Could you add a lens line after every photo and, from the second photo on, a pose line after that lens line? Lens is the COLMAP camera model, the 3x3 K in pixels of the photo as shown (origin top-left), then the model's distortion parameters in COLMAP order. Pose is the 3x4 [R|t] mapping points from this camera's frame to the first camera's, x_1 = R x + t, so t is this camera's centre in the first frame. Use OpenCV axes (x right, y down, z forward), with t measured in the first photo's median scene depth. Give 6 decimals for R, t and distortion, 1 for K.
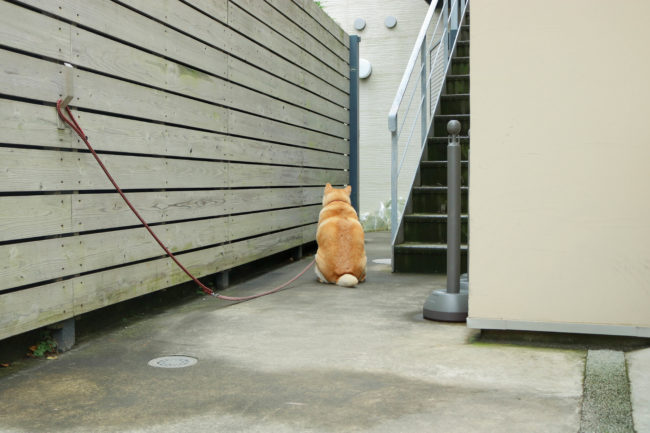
lens RADIAL K [[795.9, 0, 325.0], [0, 795.9, 216.5], [0, 0, 1]] dist [-0.010336, 0.000083]
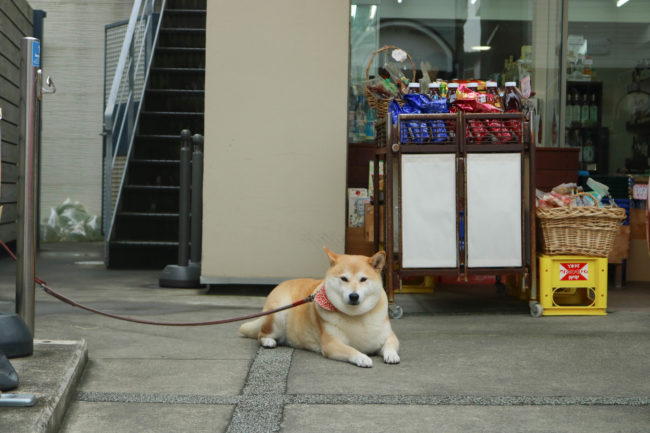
lens RADIAL K [[1403.2, 0, 325.0], [0, 1403.2, 216.5], [0, 0, 1]] dist [0.043078, 0.096497]
pose [[0.946364, 0.020372, 0.322460, -0.236629], [-0.011876, 0.999529, -0.028293, 0.052952], [-0.322885, 0.022946, 0.946160, -0.805166]]
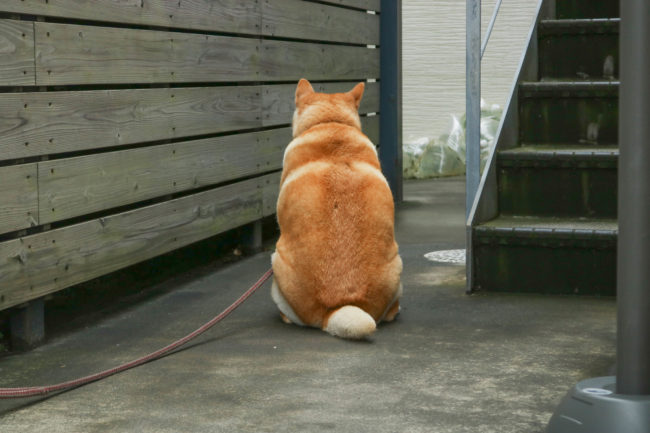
lens RADIAL K [[1436.6, 0, 325.0], [0, 1436.6, 216.5], [0, 0, 1]] dist [0.115632, -0.010868]
pose [[0.999625, -0.005477, -0.026832, 0.032495], [0.006916, 0.998525, 0.053847, -0.009144], [0.026498, -0.054012, 0.998189, 0.272936]]
